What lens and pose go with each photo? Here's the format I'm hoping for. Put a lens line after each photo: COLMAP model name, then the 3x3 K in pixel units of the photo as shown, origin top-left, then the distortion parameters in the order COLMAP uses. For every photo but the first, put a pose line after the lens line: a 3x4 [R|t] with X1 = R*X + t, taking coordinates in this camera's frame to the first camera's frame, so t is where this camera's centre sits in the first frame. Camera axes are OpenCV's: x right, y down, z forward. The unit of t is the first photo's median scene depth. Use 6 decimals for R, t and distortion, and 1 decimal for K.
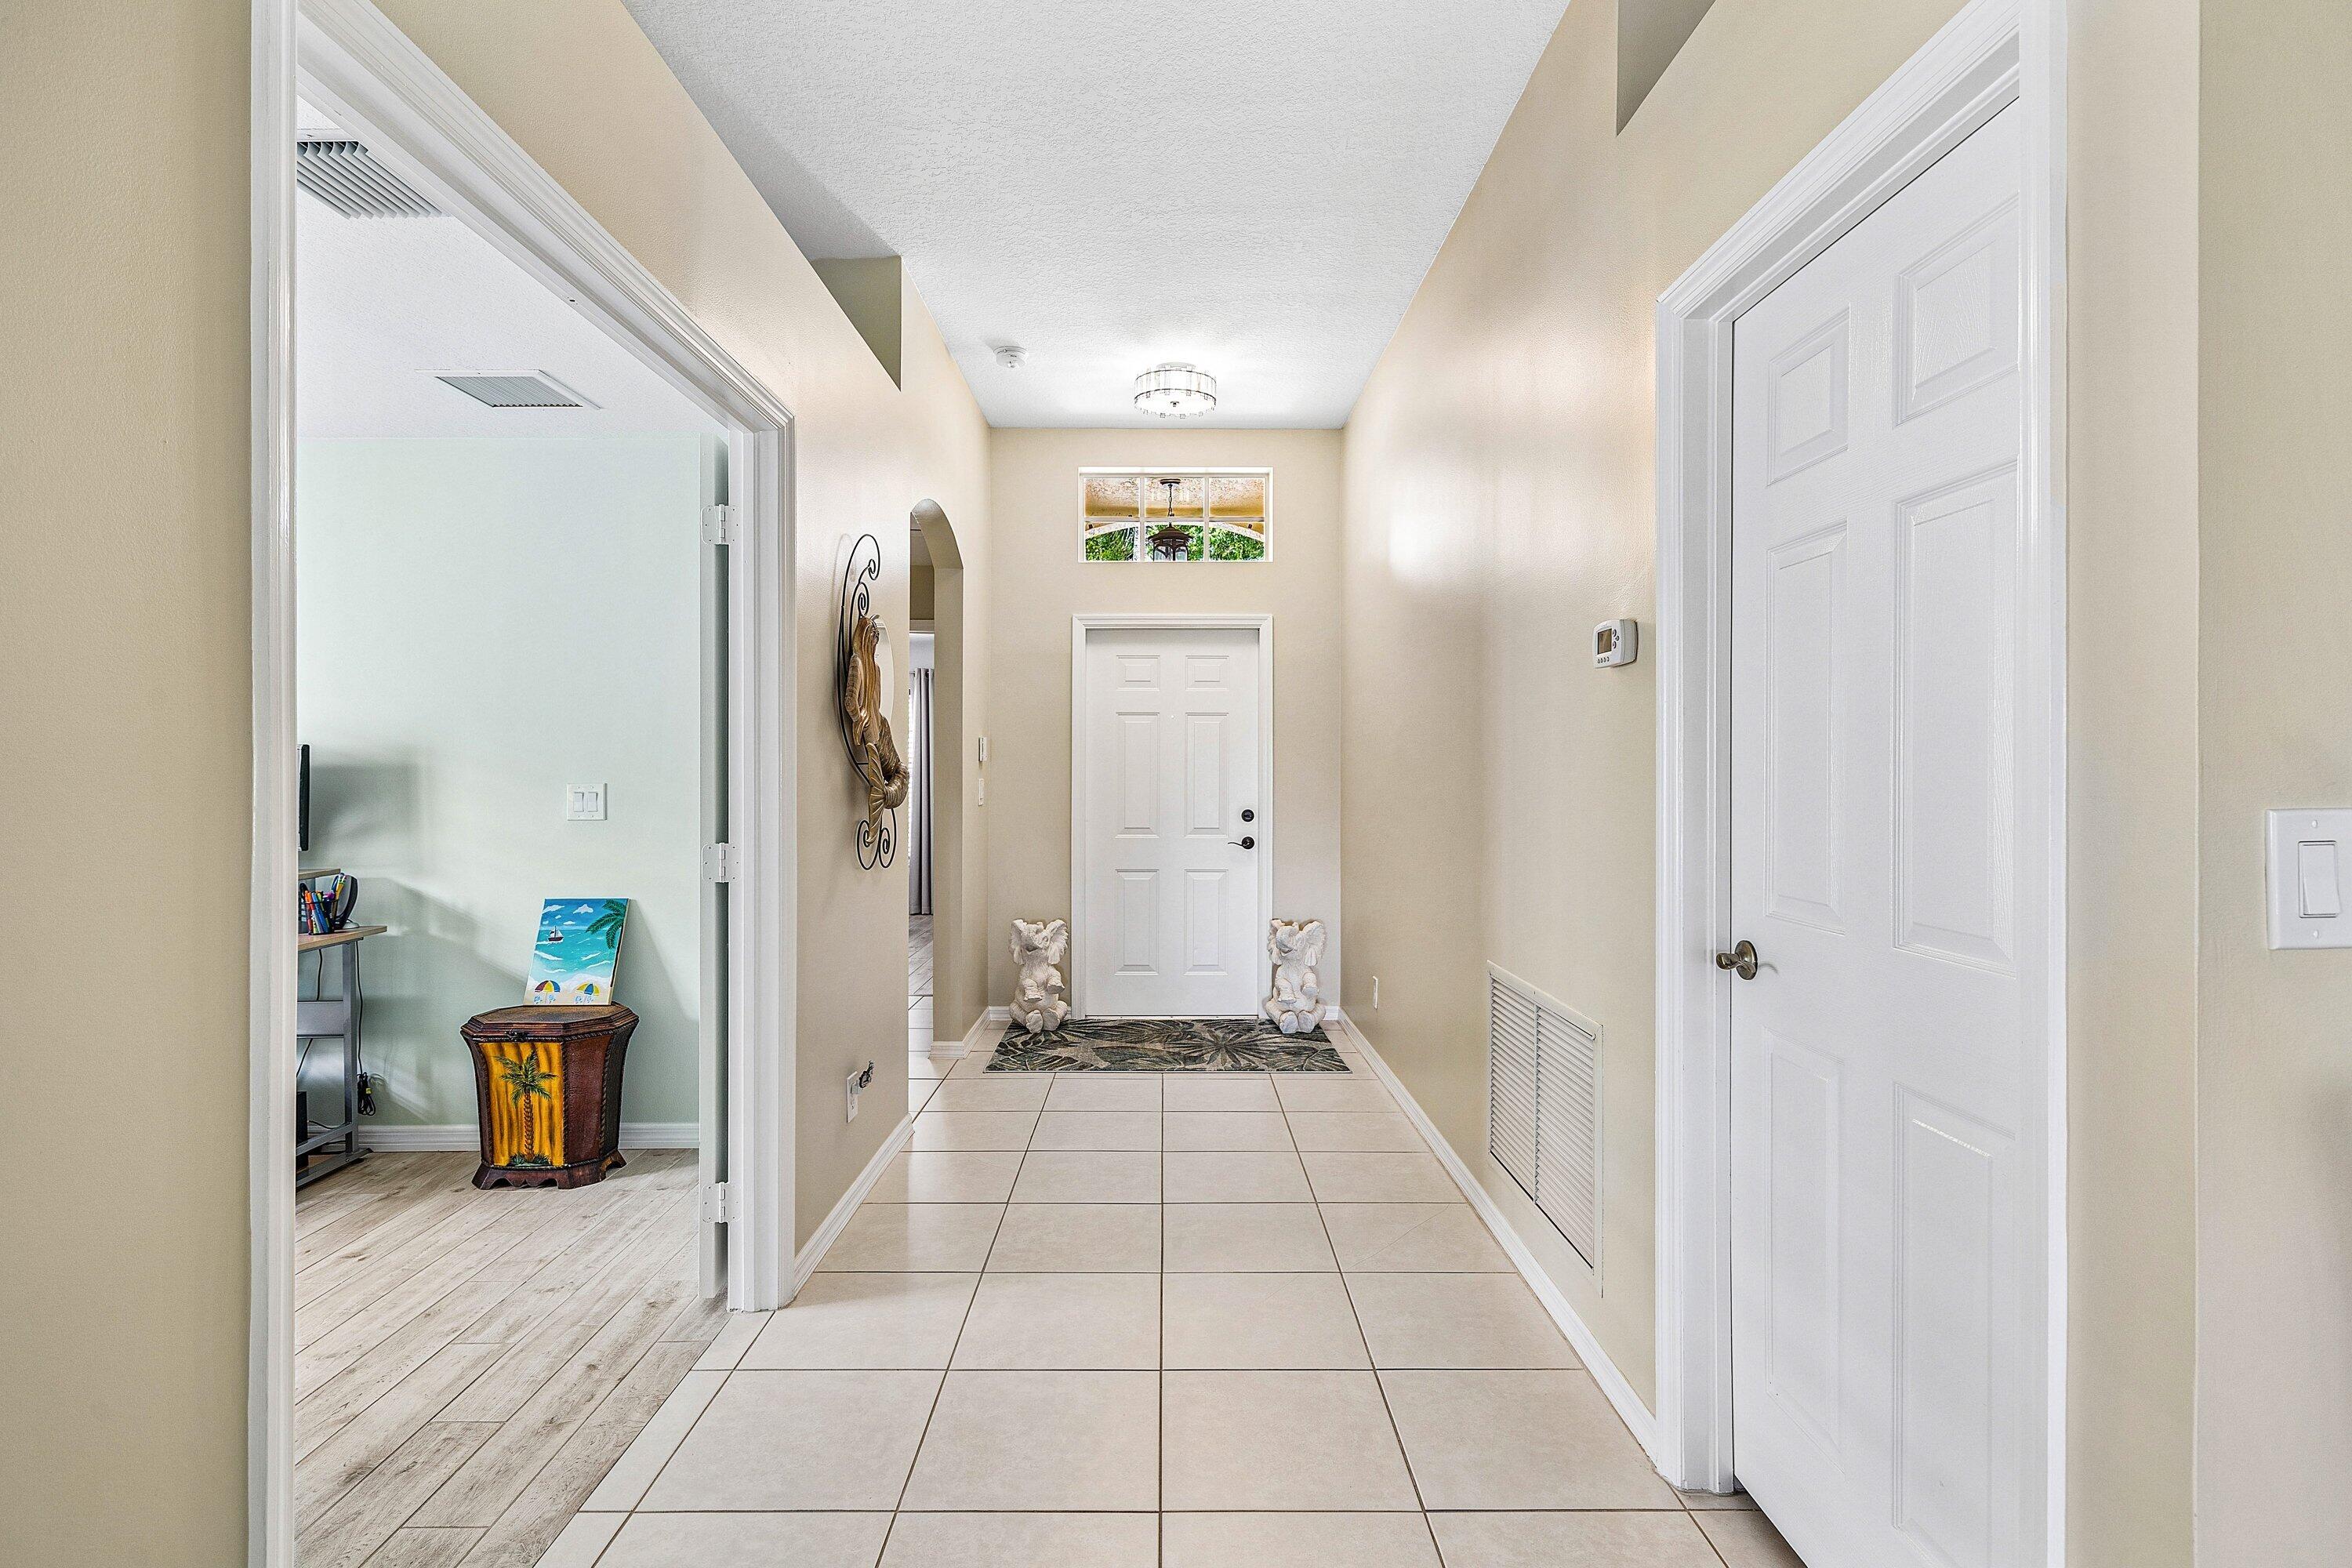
lens RADIAL K [[1073.0, 0, 1168.9], [0, 1073.0, 776.7], [0, 0, 1]] dist [0.002347, 0.000633]
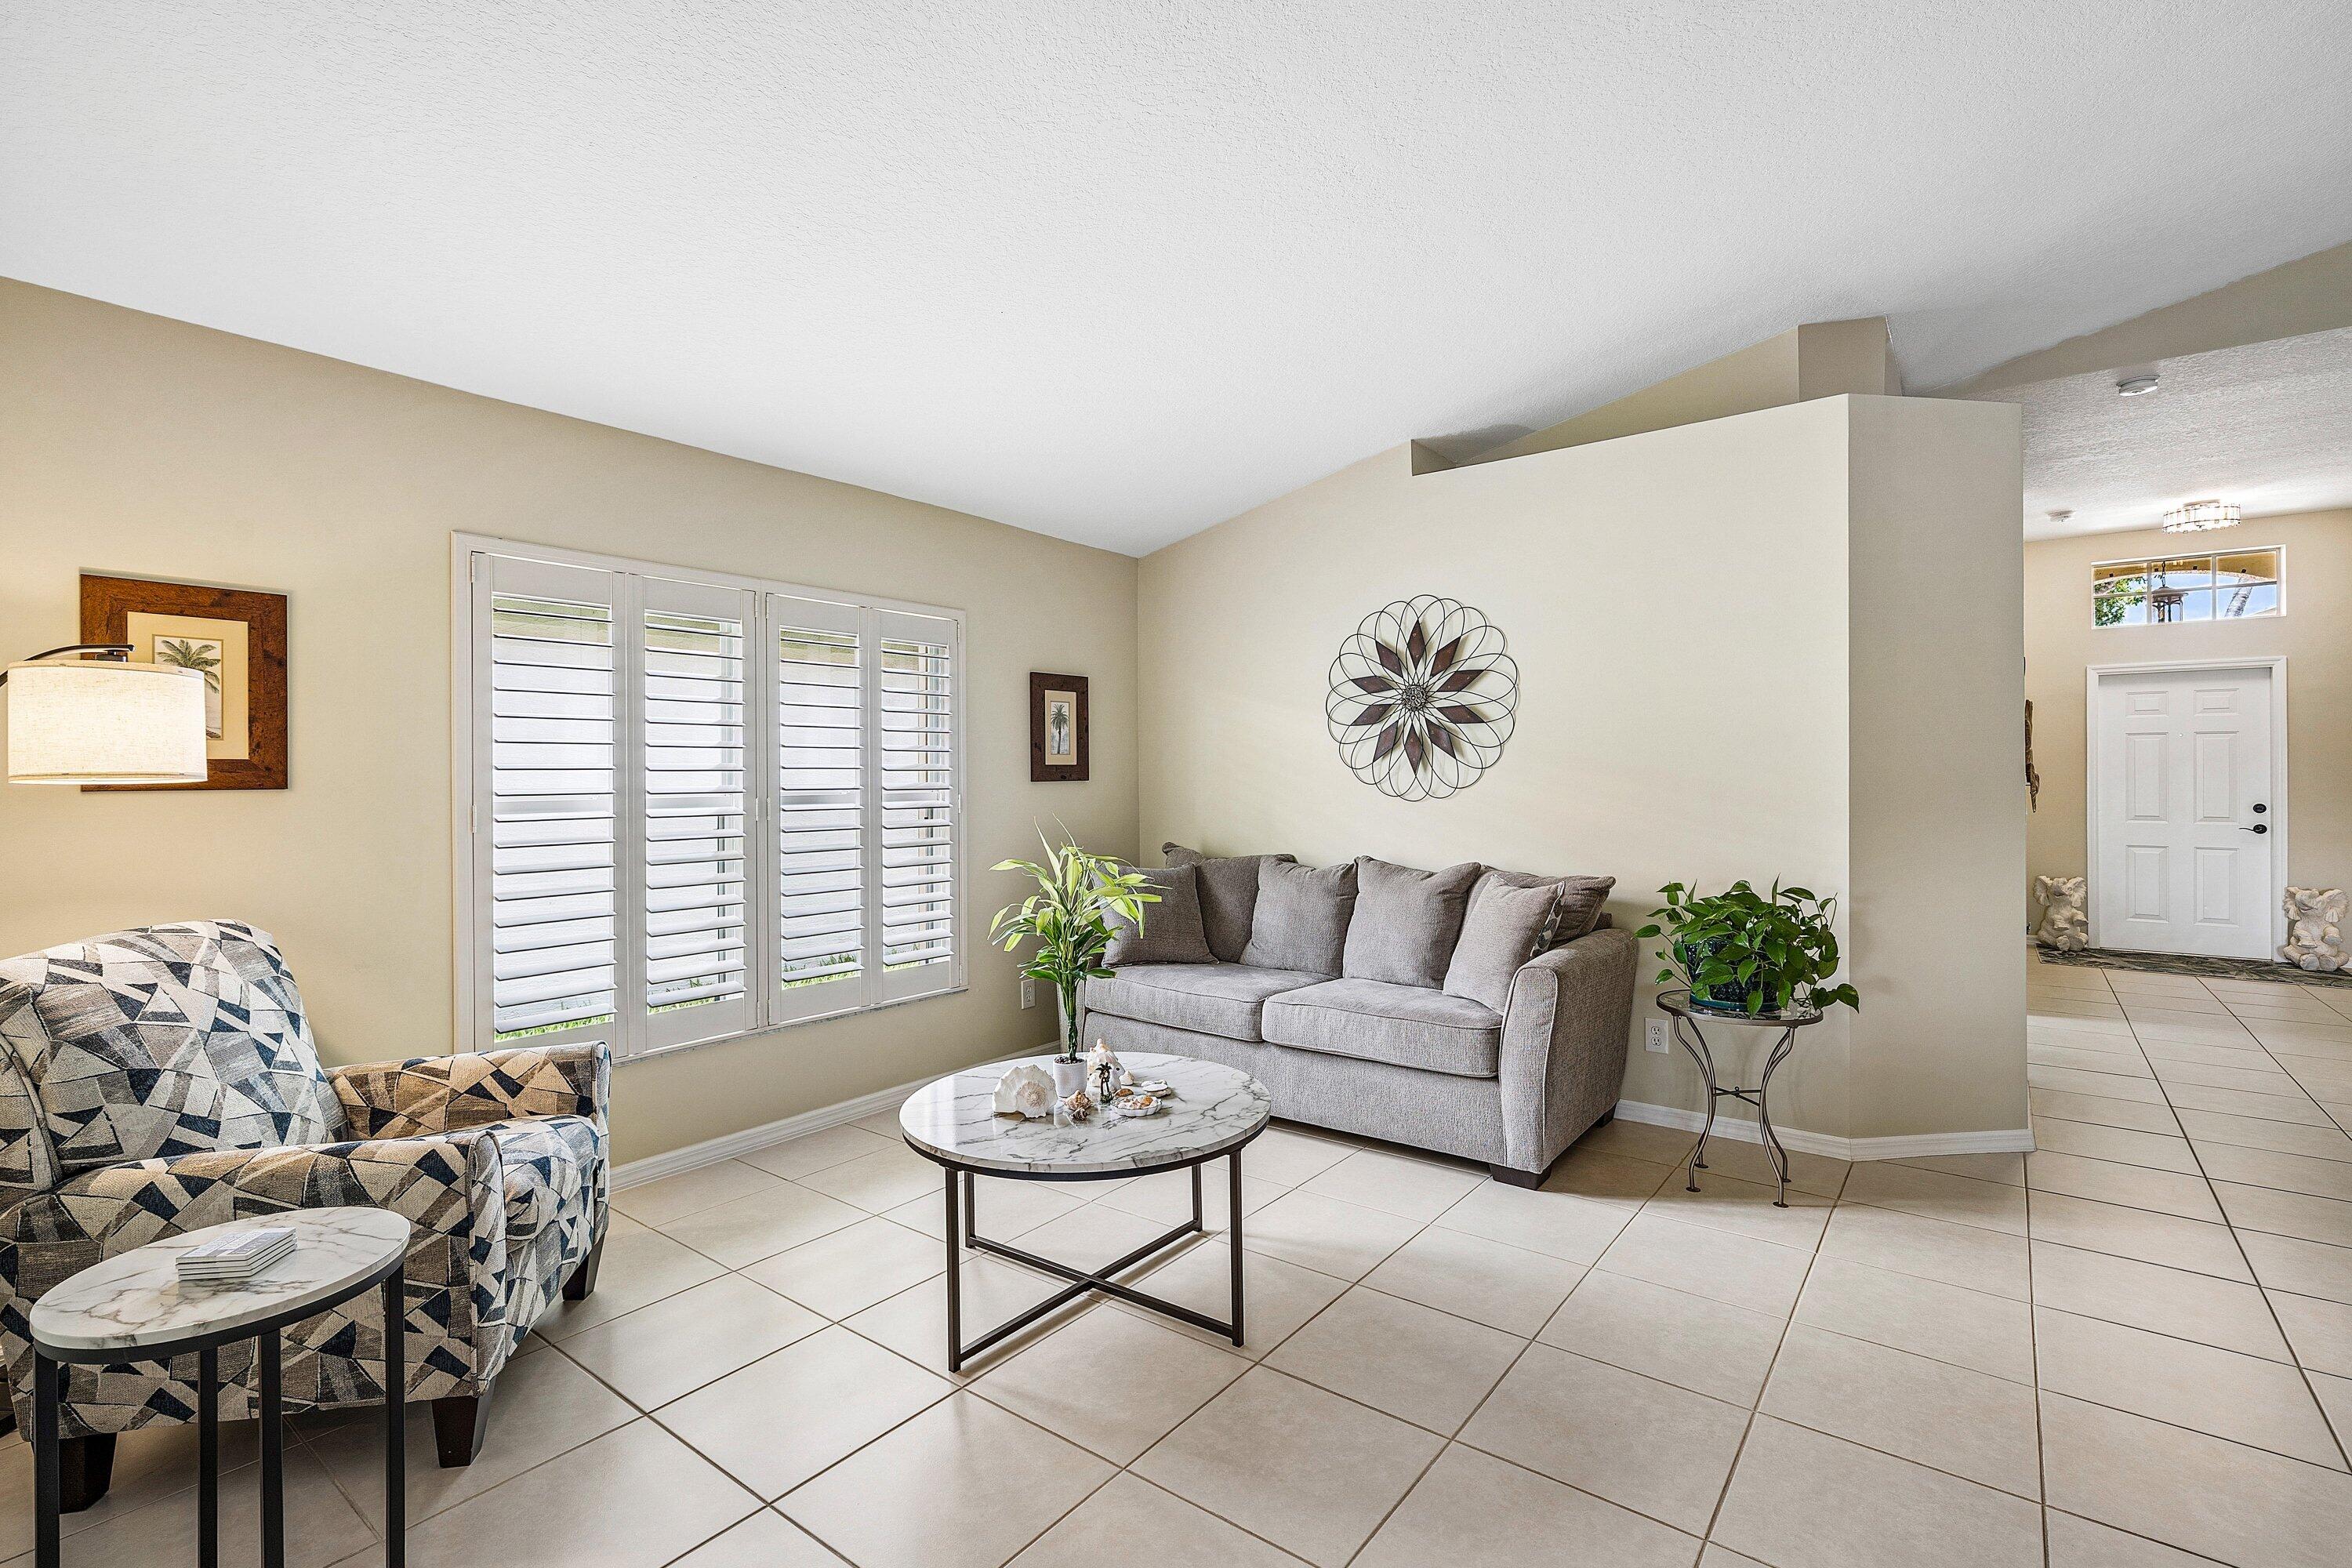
lens RADIAL K [[1073.0, 0, 1168.9], [0, 1073.0, 776.7], [0, 0, 1]] dist [0.002347, 0.000633]
pose [[0.792711, -0.004090, -0.609584, -0.190144], [-0.001364, 0.999963, -0.008483, 0.010720], [0.609597, 0.007556, 0.792676, -0.904104]]
